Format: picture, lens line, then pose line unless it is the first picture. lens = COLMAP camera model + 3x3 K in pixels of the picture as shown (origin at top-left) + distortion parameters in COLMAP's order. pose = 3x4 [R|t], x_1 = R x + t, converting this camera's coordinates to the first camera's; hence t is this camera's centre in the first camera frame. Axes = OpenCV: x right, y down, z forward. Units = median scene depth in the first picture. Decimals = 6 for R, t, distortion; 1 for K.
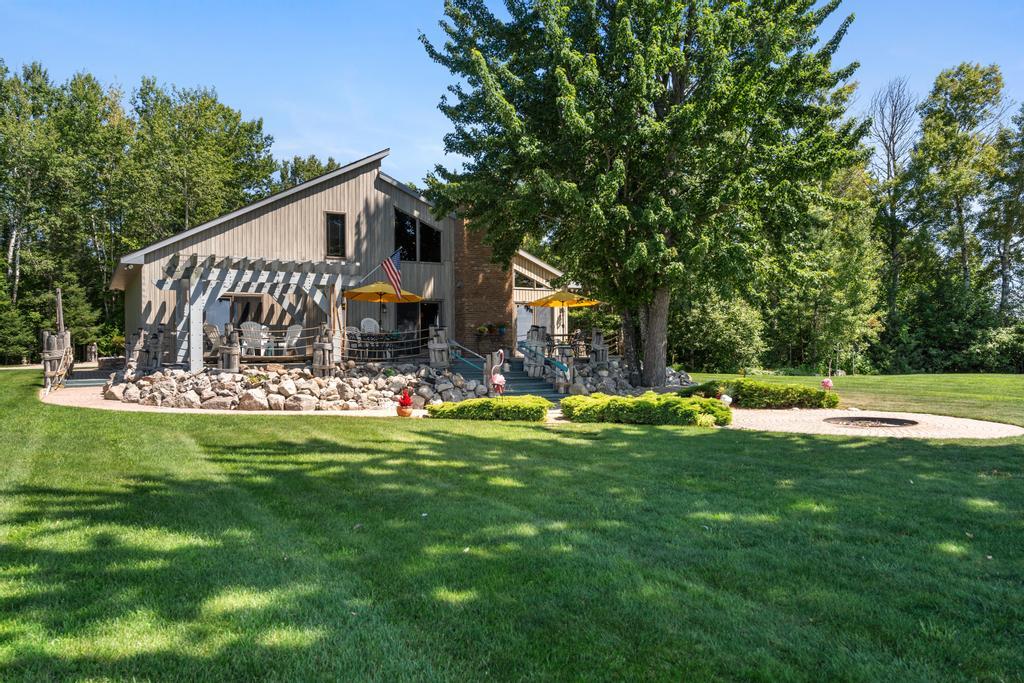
lens RADIAL K [[770.9, 0, 512.0], [0, 770.9, 341.5], [0, 0, 1]] dist [-0.004869, -0.001616]
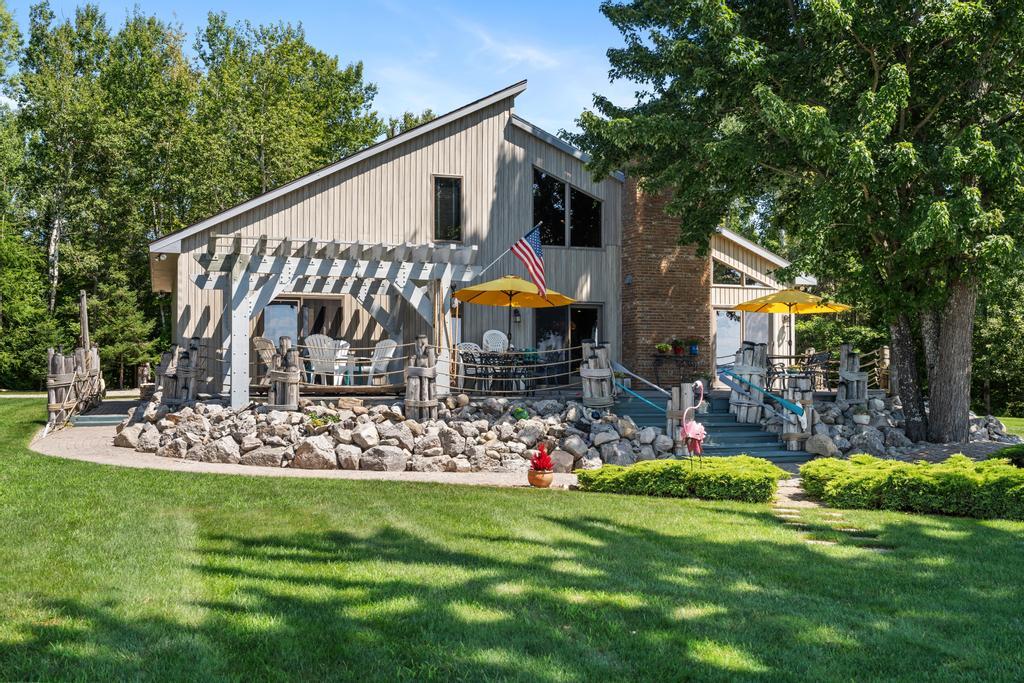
lens RADIAL K [[846.6, 0, 511.4], [0, 846.6, 361.7], [0, 0, 1]] dist [-0.004157, -0.001277]
pose [[0.979821, 0.007146, -0.199750, -0.021708], [-0.007096, 0.999974, 0.000968, -0.003409], [0.199751, 0.000469, 0.979846, 0.268461]]
